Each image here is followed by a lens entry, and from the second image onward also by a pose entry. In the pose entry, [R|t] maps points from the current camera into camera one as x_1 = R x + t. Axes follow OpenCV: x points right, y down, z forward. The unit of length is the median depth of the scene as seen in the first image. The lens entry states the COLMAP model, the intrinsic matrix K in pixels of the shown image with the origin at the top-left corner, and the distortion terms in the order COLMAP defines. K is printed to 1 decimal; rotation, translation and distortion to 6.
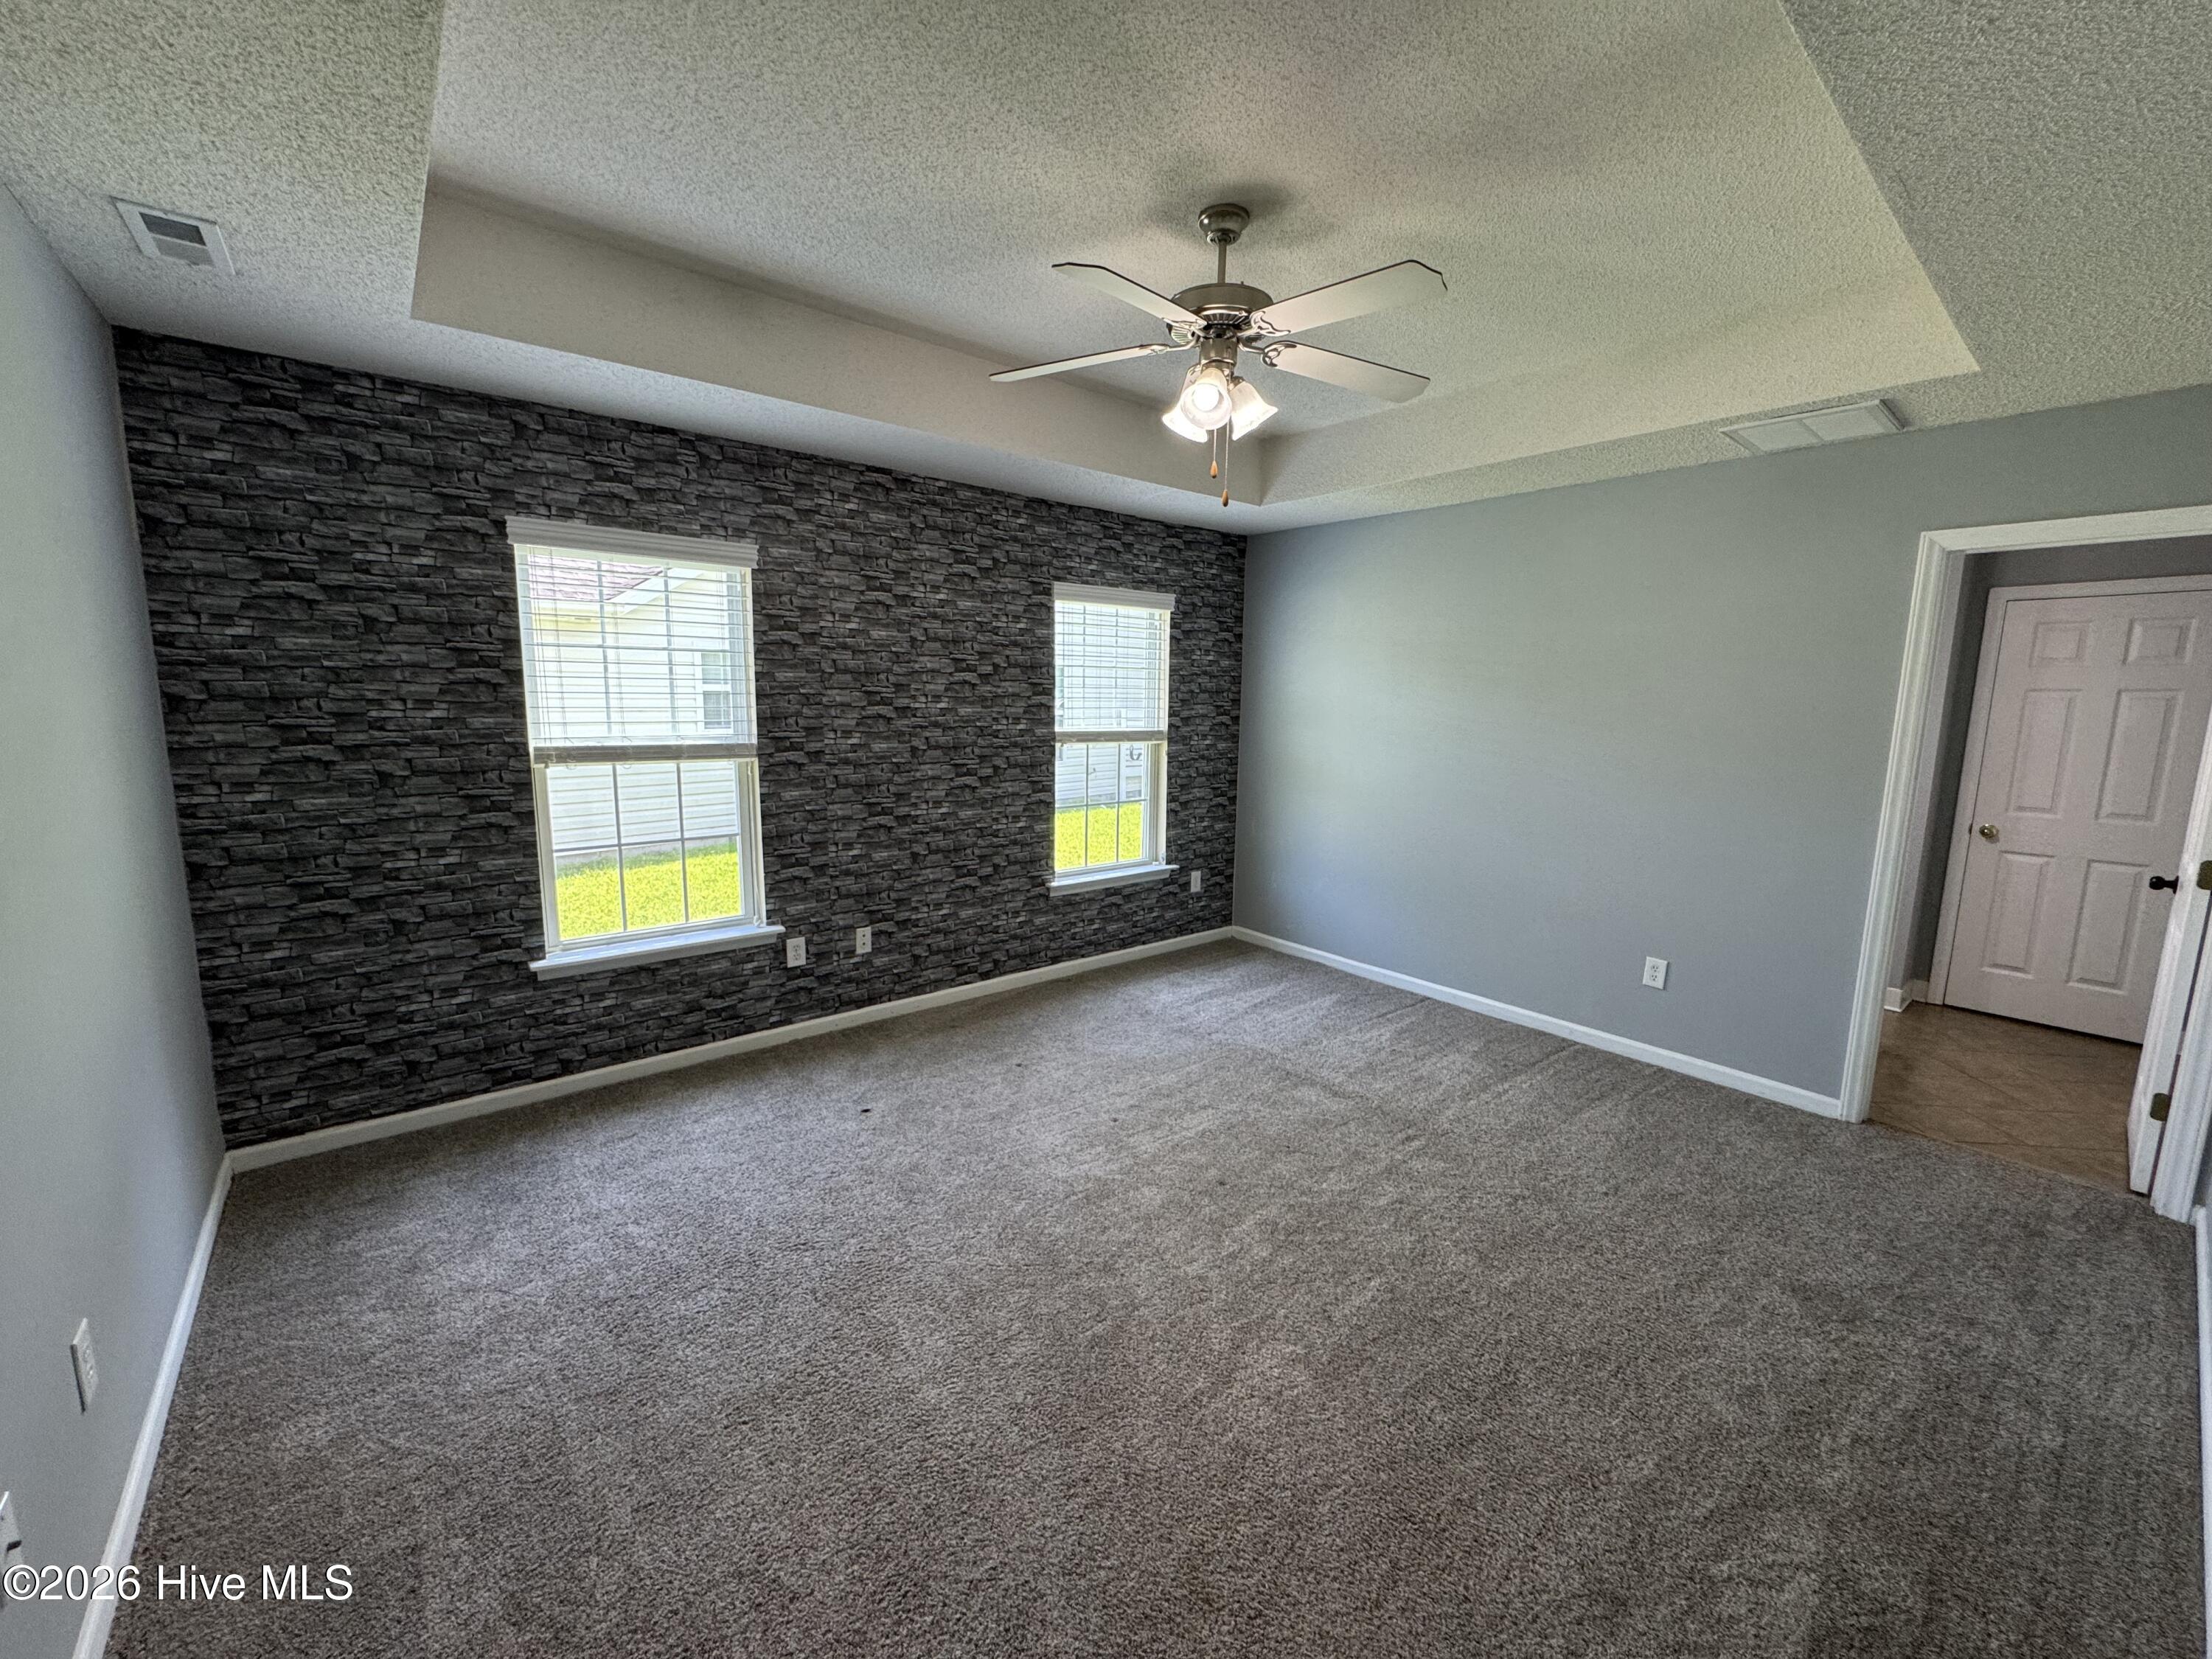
lens RADIAL K [[887.4, 0, 1115.5], [0, 887.4, 829.5], [0, 0, 1]] dist [-0.002112, -0.000190]
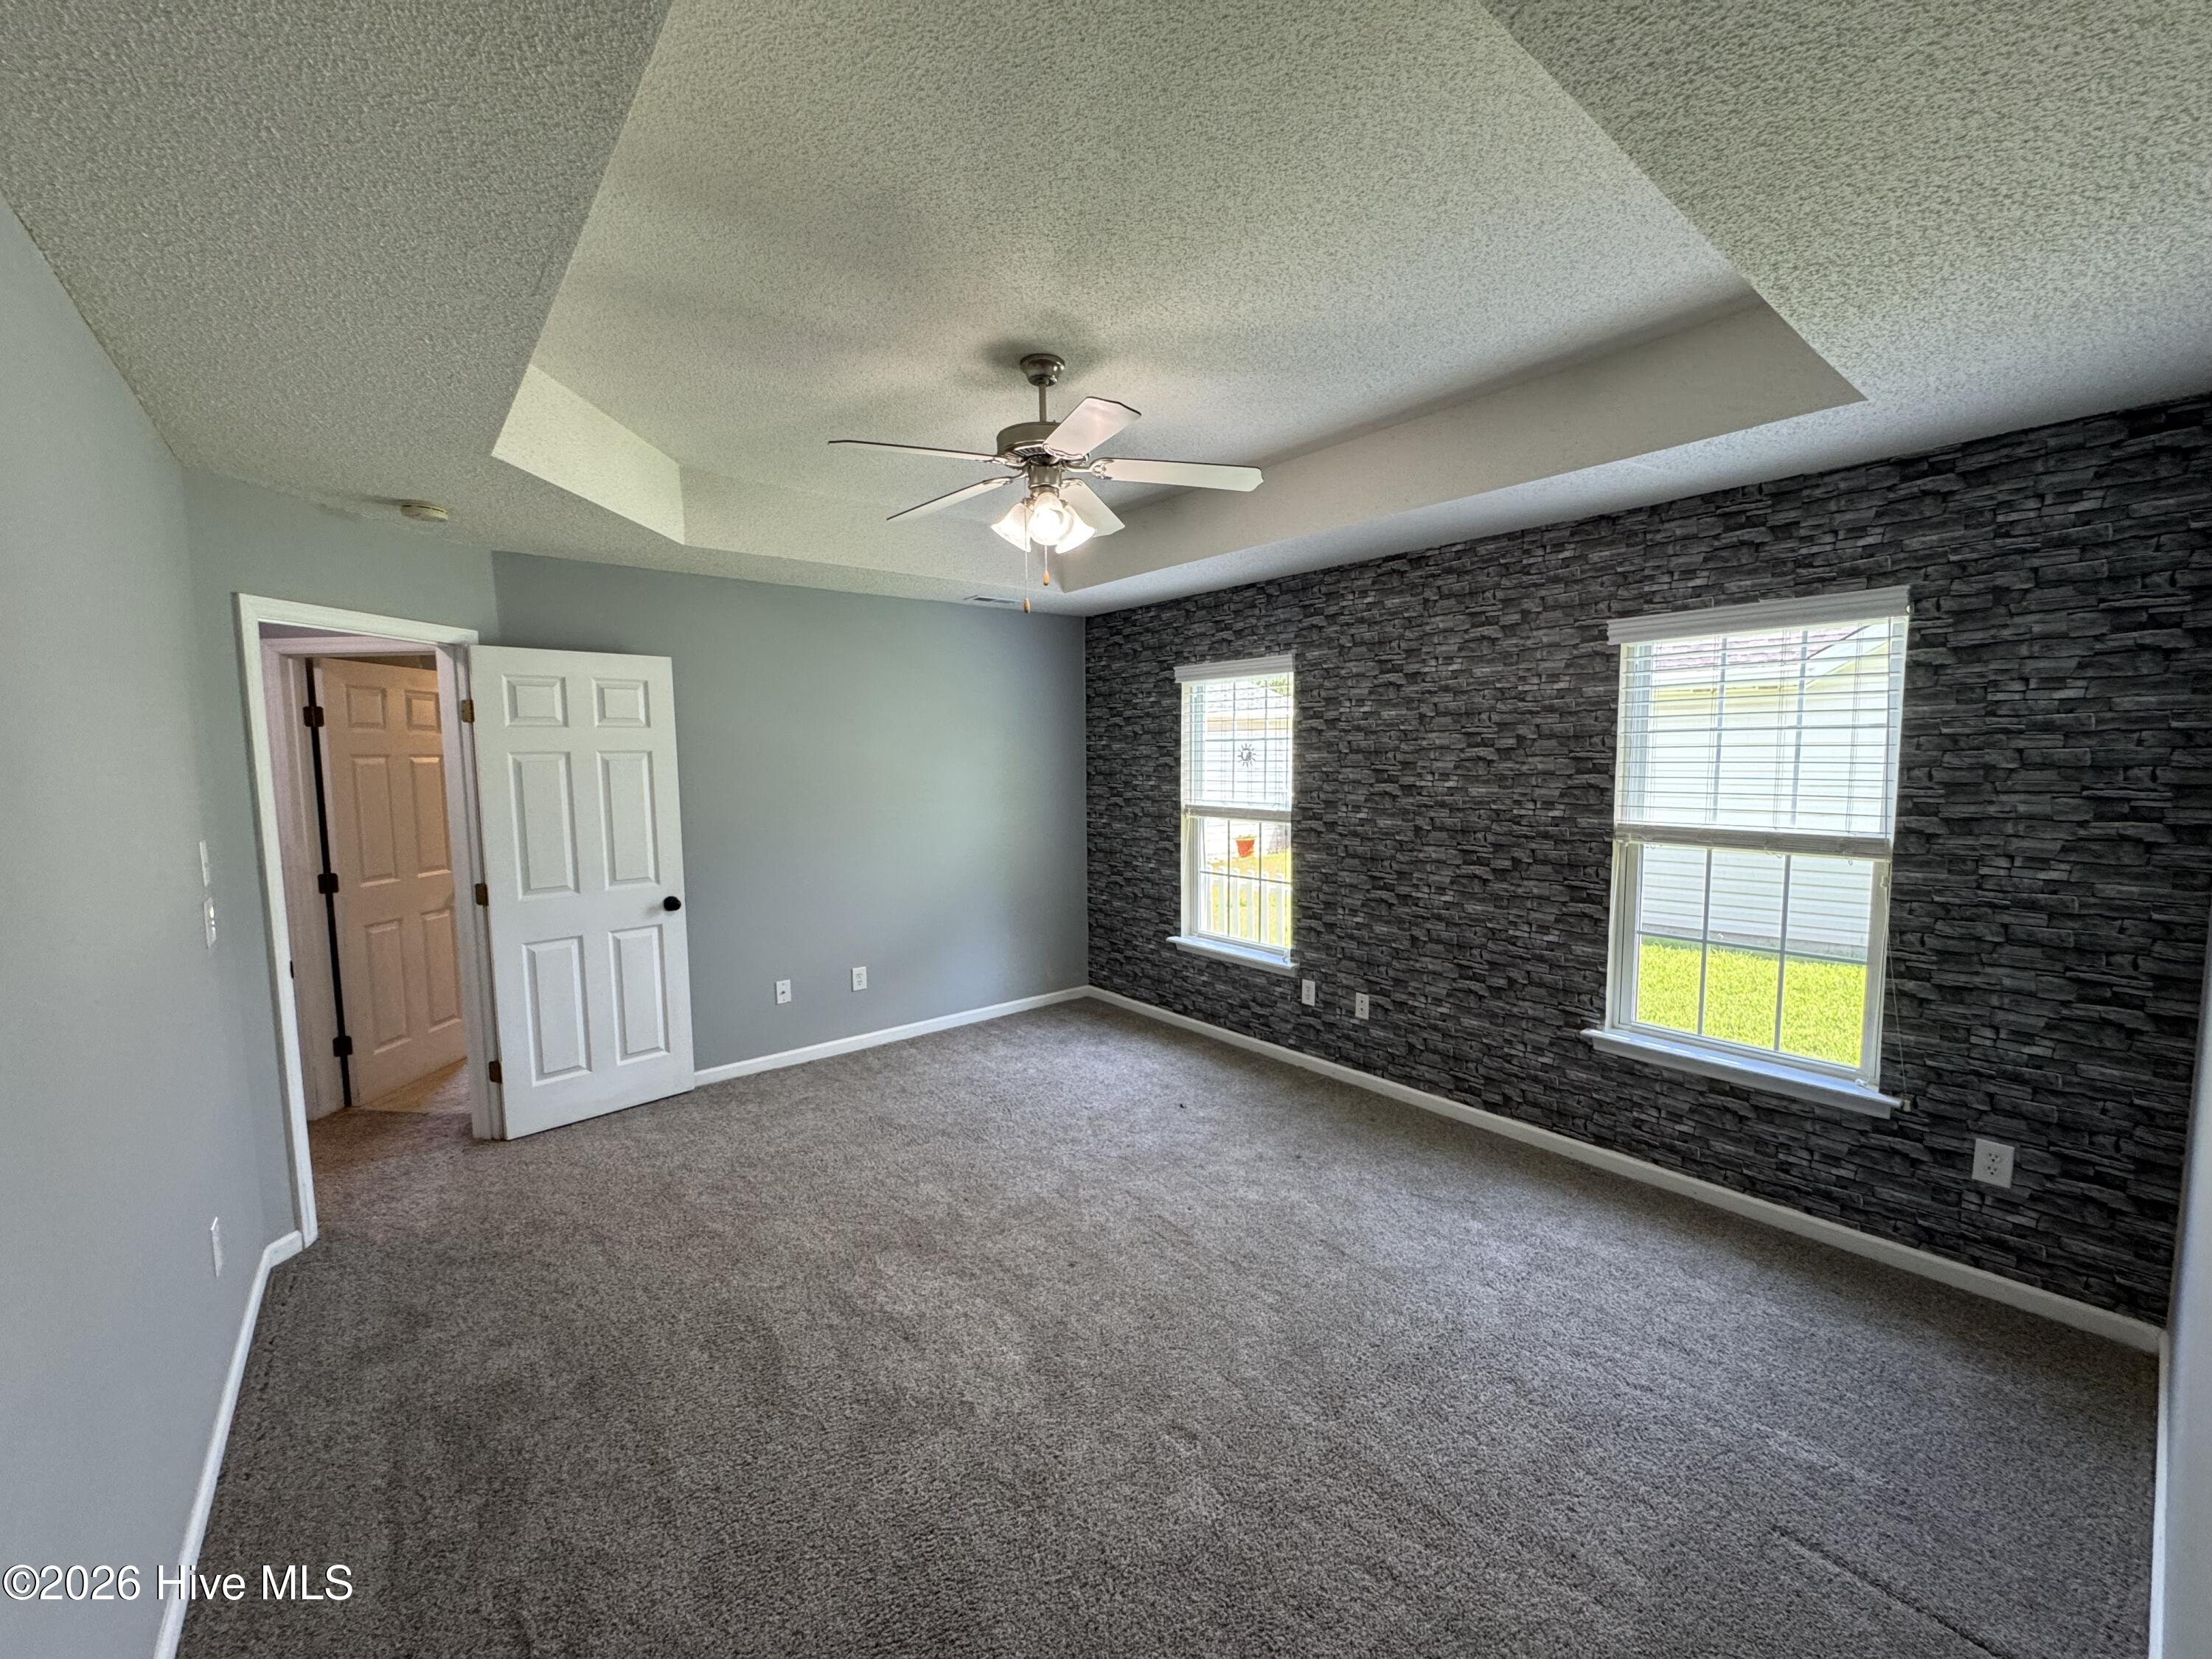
lens RADIAL K [[885.1, 0, 1106.0], [0, 885.1, 829.5], [0, 0, 1]] dist [-0.000052, -0.000047]
pose [[-0.011578, 0.068579, -0.997579, 0.745693], [-0.146161, 0.986814, 0.069535, -0.108459], [0.989193, 0.146612, -0.001402, 0.675689]]
